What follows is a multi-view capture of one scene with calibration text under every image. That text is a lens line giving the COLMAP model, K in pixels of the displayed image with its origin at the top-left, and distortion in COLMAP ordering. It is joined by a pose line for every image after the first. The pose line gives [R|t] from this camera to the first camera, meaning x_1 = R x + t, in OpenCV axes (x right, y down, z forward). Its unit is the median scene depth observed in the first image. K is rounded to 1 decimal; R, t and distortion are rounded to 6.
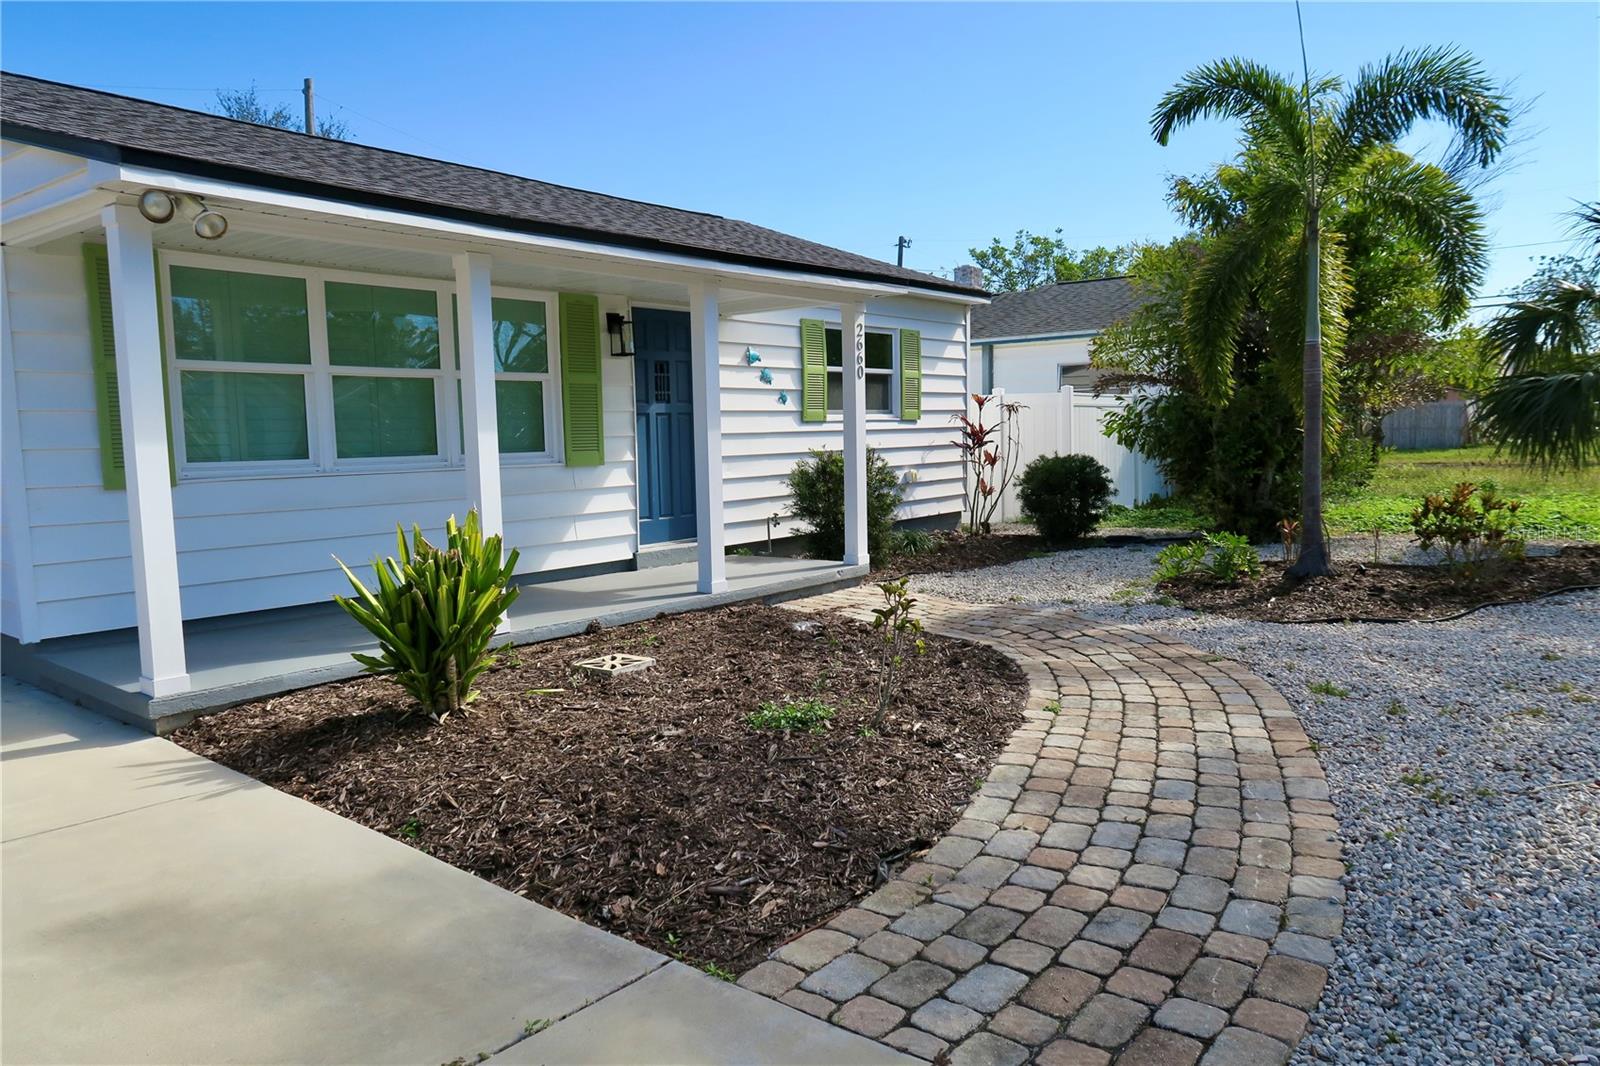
lens RADIAL K [[1096.7, 0, 838.3], [0, 1096.7, 566.8], [0, 0, 1]] dist [-0.049894, 0.004472]
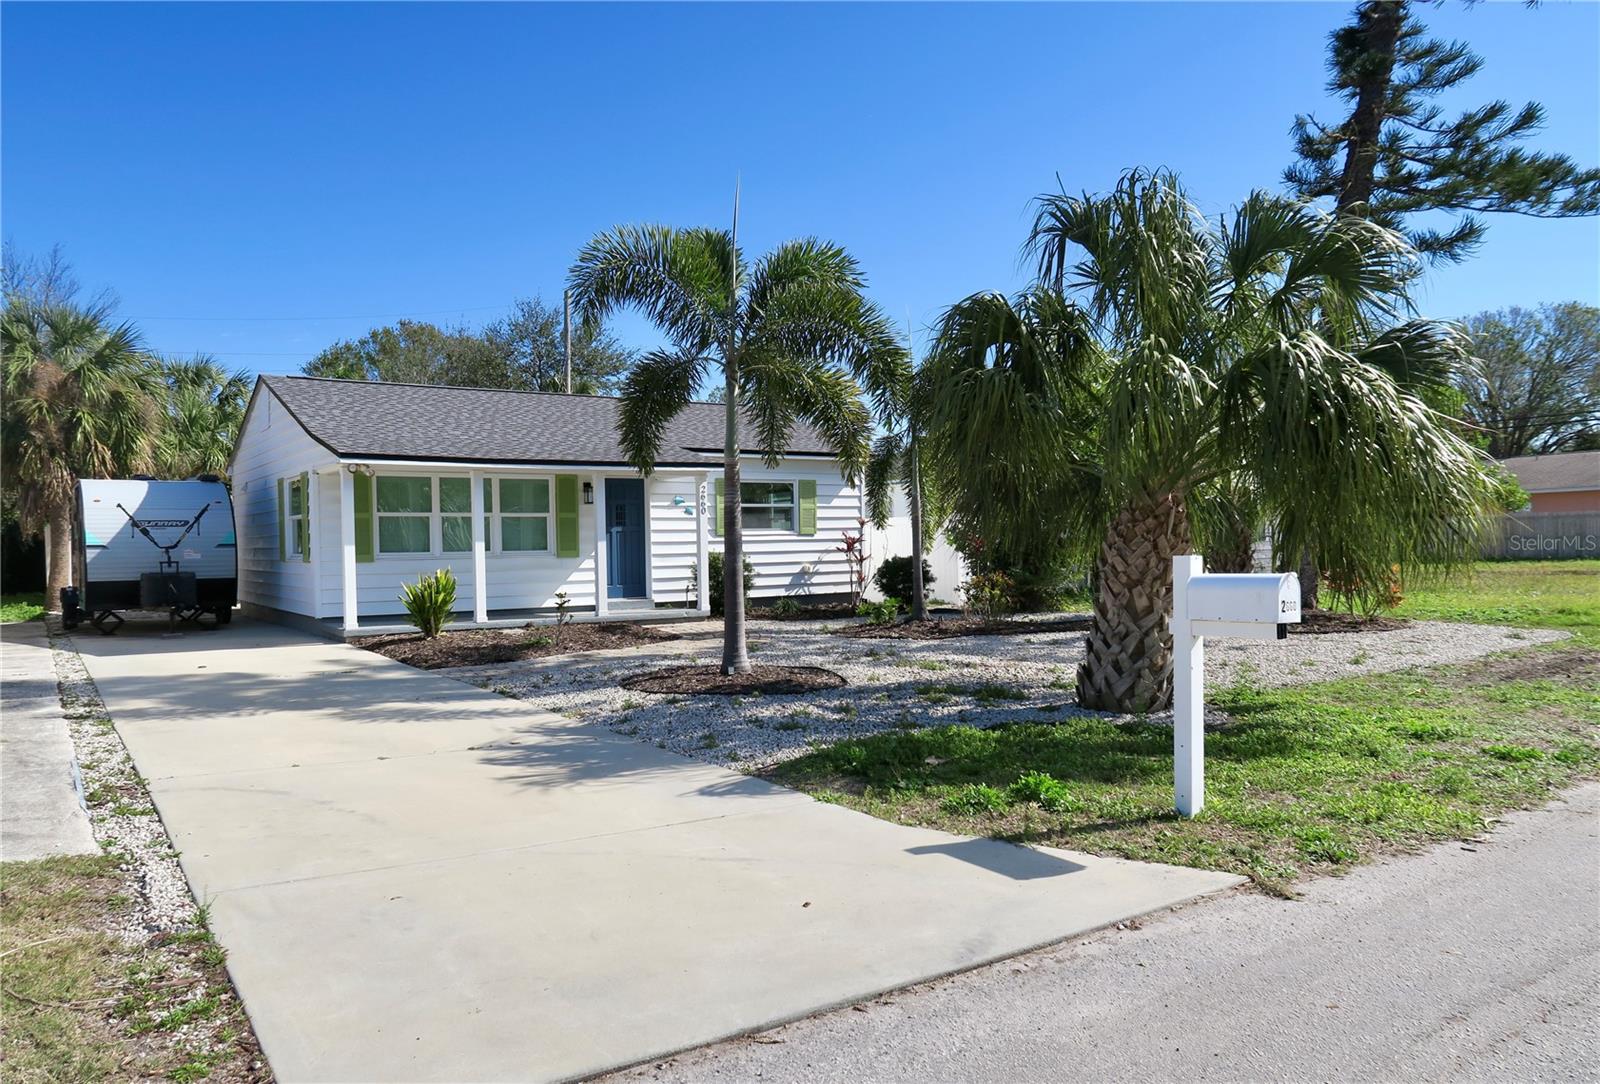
lens RADIAL K [[1136.4, 0, 804.1], [0, 1136.4, 576.4], [0, 0, 1]] dist [-0.068286, -0.006363]
pose [[0.952874, 0.009680, -0.303211, 0.846397], [-0.038267, 0.995342, -0.088485, 0.114654], [0.300942, 0.095918, 0.948806, -0.883220]]
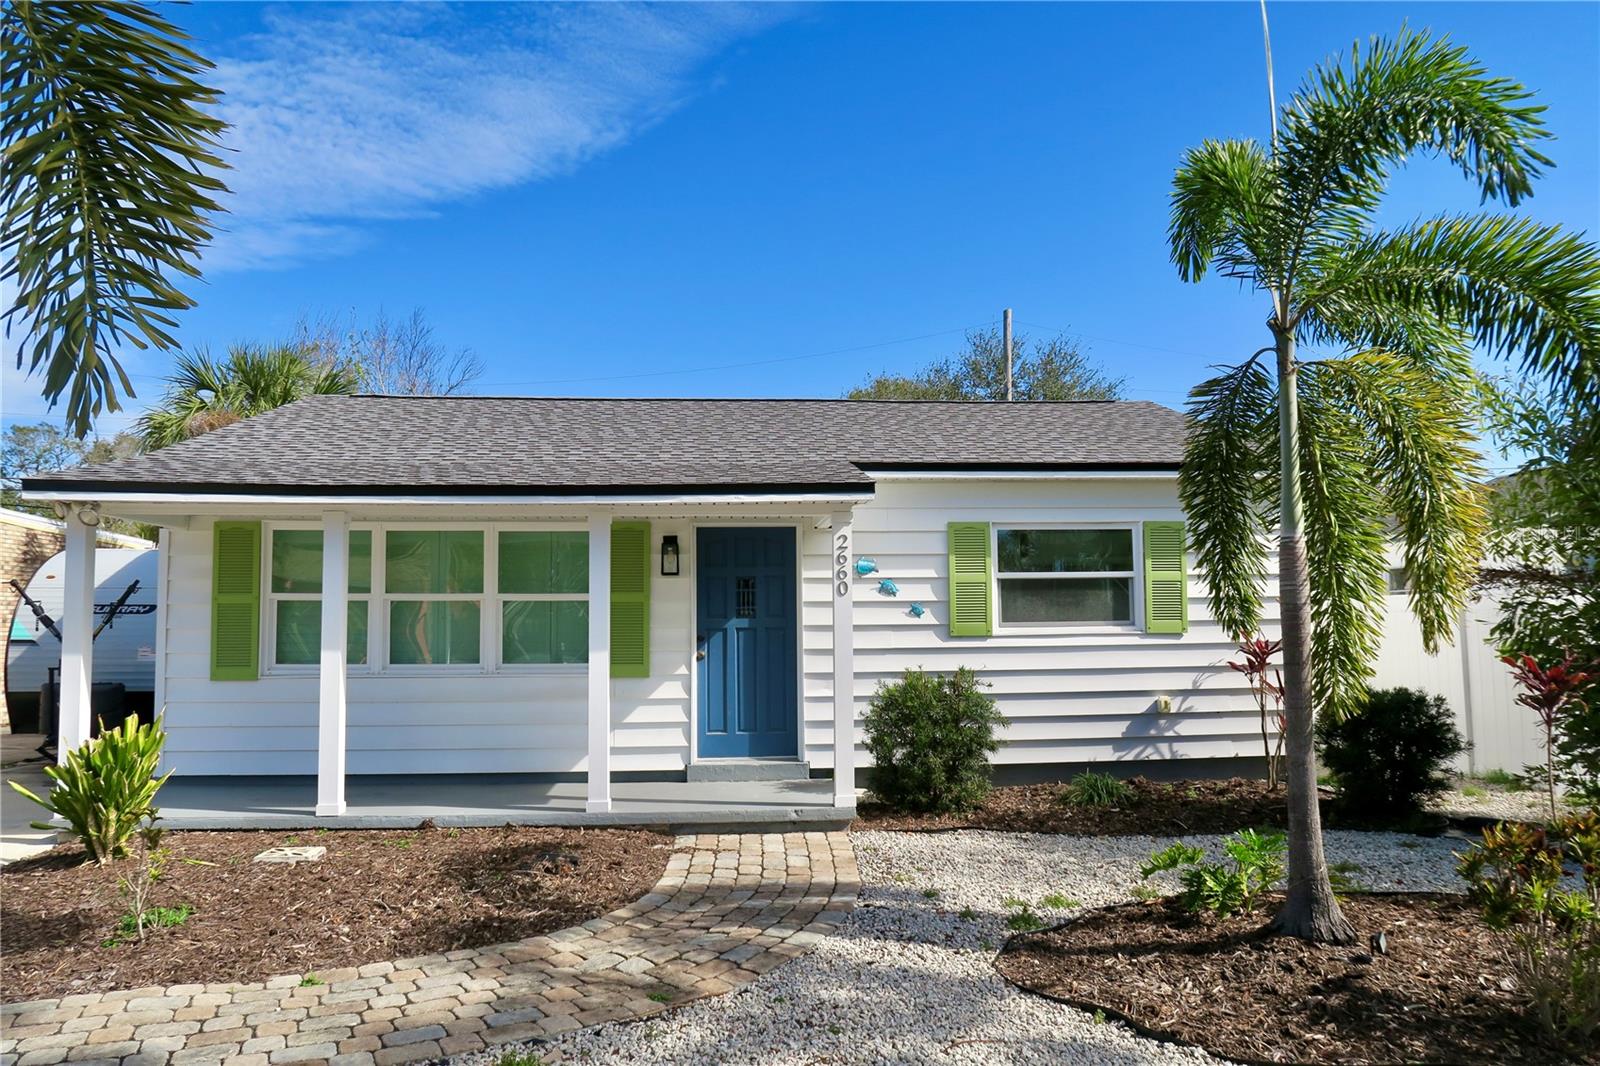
lens RADIAL K [[1089.8, 0, 799.9], [0, 1089.8, 557.4], [0, 0, 1]] dist [-0.031087, 0.003412]
pose [[0.658974, -0.041704, -0.751009, 0.708844], [-0.097808, 0.985233, -0.140532, -0.077493], [0.745779, 0.166062, 0.645164, 0.428677]]
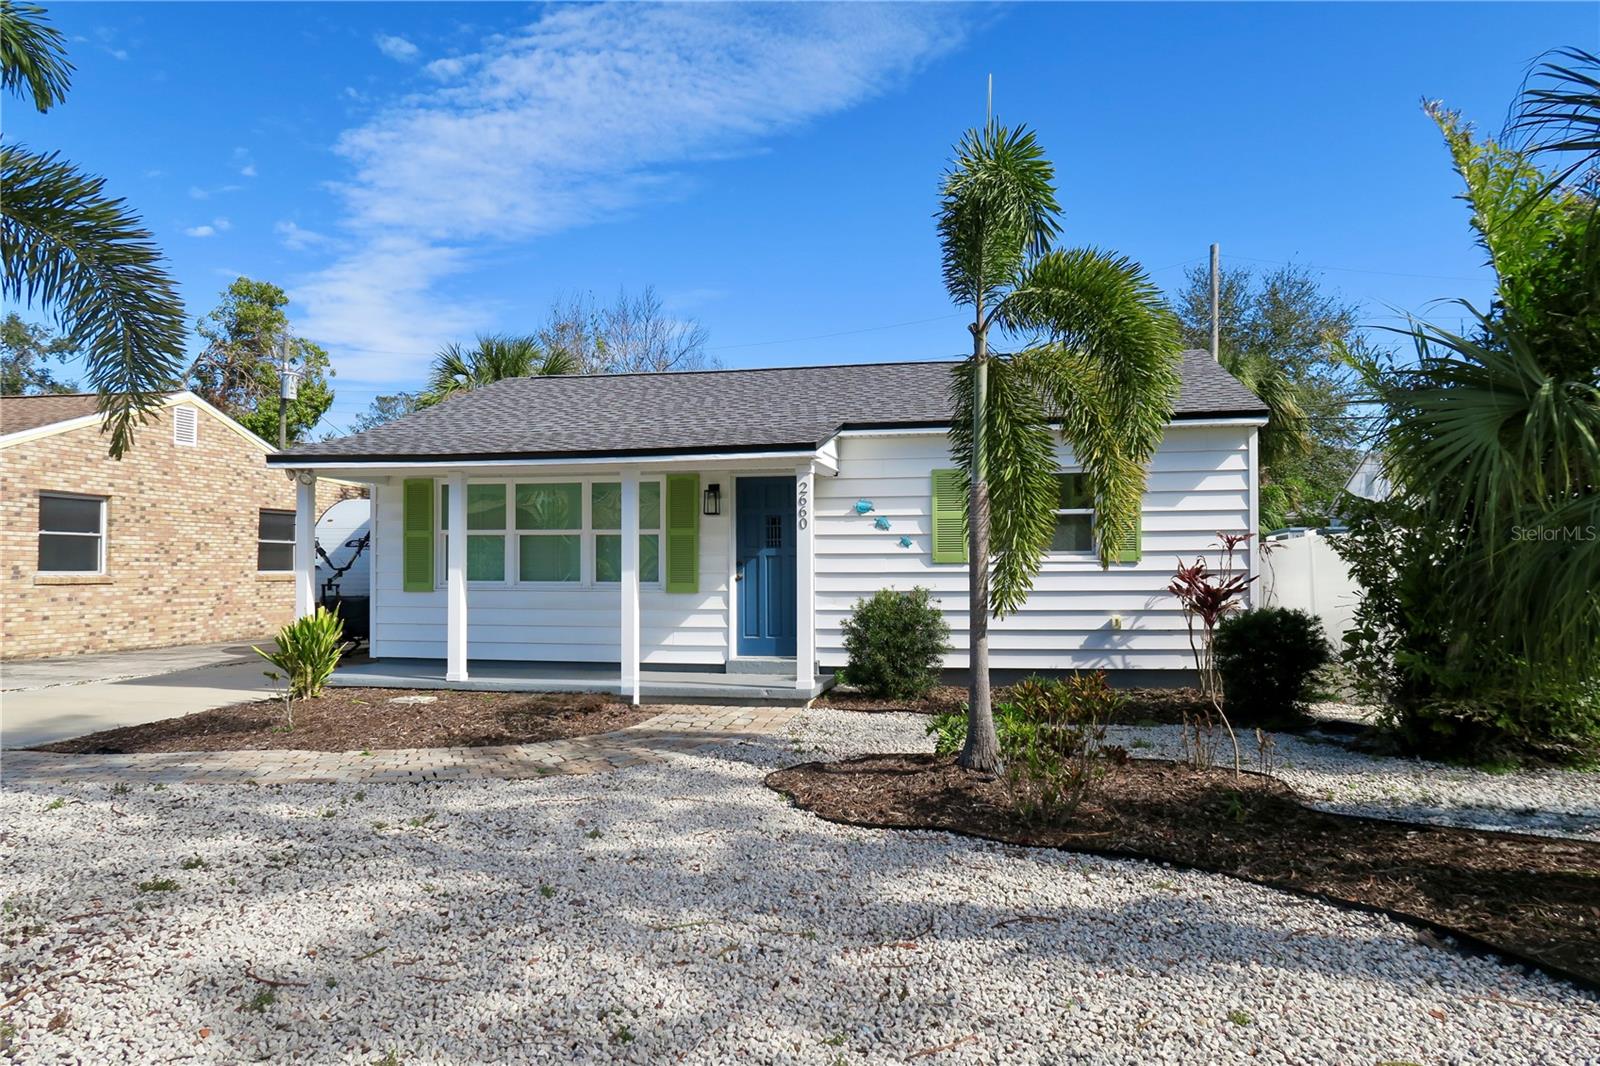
lens RADIAL K [[1089.4, 0, 794.2], [0, 1089.4, 546.5], [0, 0, 1]] dist [-0.016895, 0.003131]
pose [[0.420864, -0.007632, -0.907091, 1.141331], [-0.121563, 0.990470, -0.064735, -0.080612], [0.898941, 0.137514, 0.415926, 0.550736]]
